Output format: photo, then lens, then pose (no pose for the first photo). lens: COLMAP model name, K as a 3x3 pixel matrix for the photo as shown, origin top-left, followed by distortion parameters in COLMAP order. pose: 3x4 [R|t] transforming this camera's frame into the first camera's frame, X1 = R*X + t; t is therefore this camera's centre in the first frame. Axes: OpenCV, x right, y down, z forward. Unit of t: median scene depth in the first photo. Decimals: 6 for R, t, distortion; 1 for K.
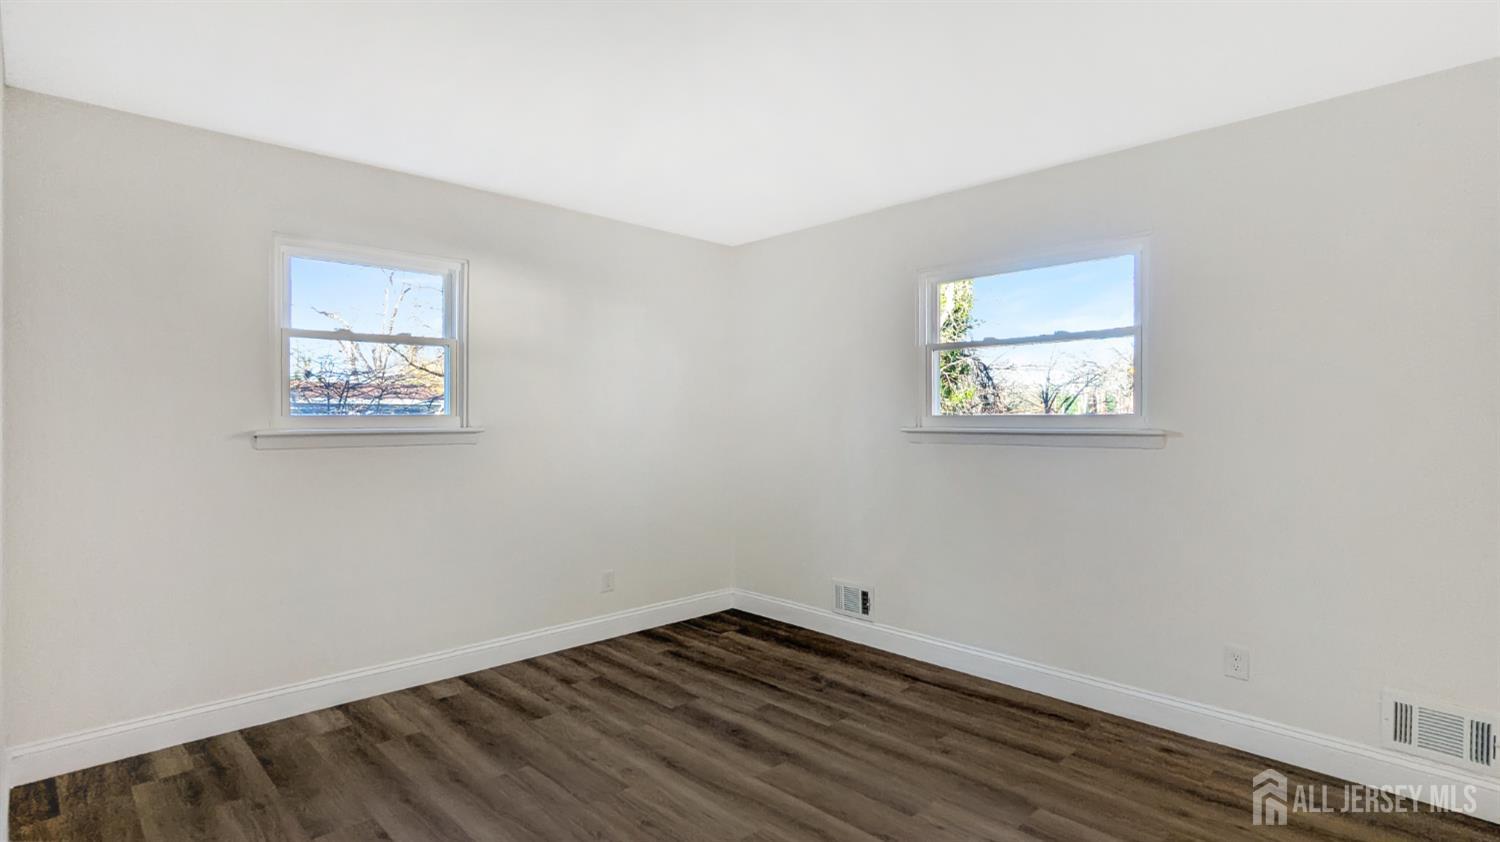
lens RADIAL K [[742.8, 0, 754.7], [0, 742.8, 413.6], [0, 0, 1]] dist [0.002766, 0.002083]
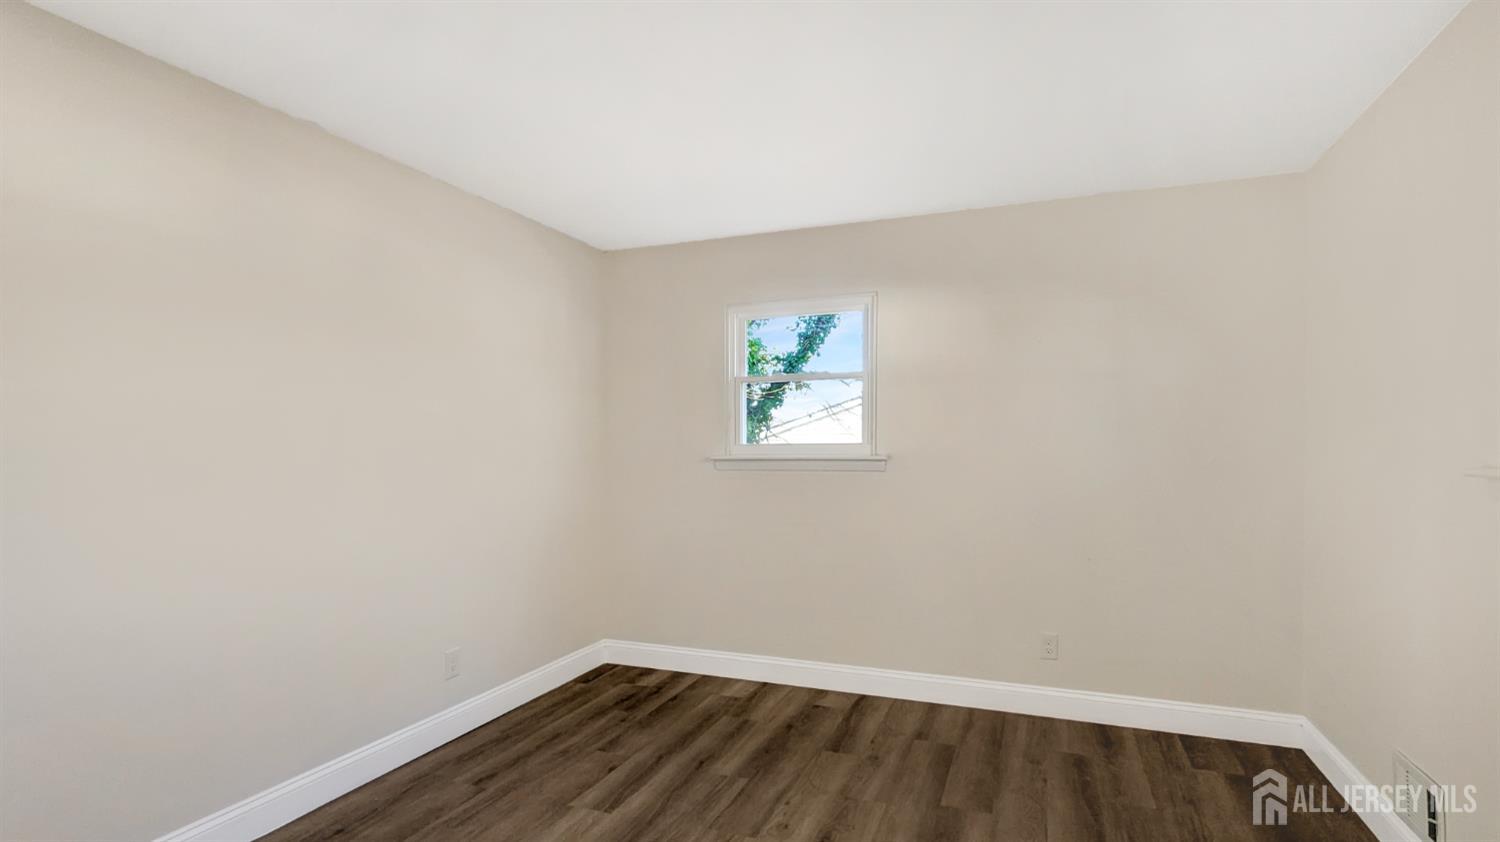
lens RADIAL K [[742.8, 0, 752.0], [0, 742.8, 435.2], [0, 0, 1]] dist [0.002766, 0.002083]
pose [[0.406084, -0.016848, -0.913680, 0.563444], [0.004379, 0.999854, -0.016490, 0.007762], [0.913825, 0.002695, 0.406099, 0.498022]]
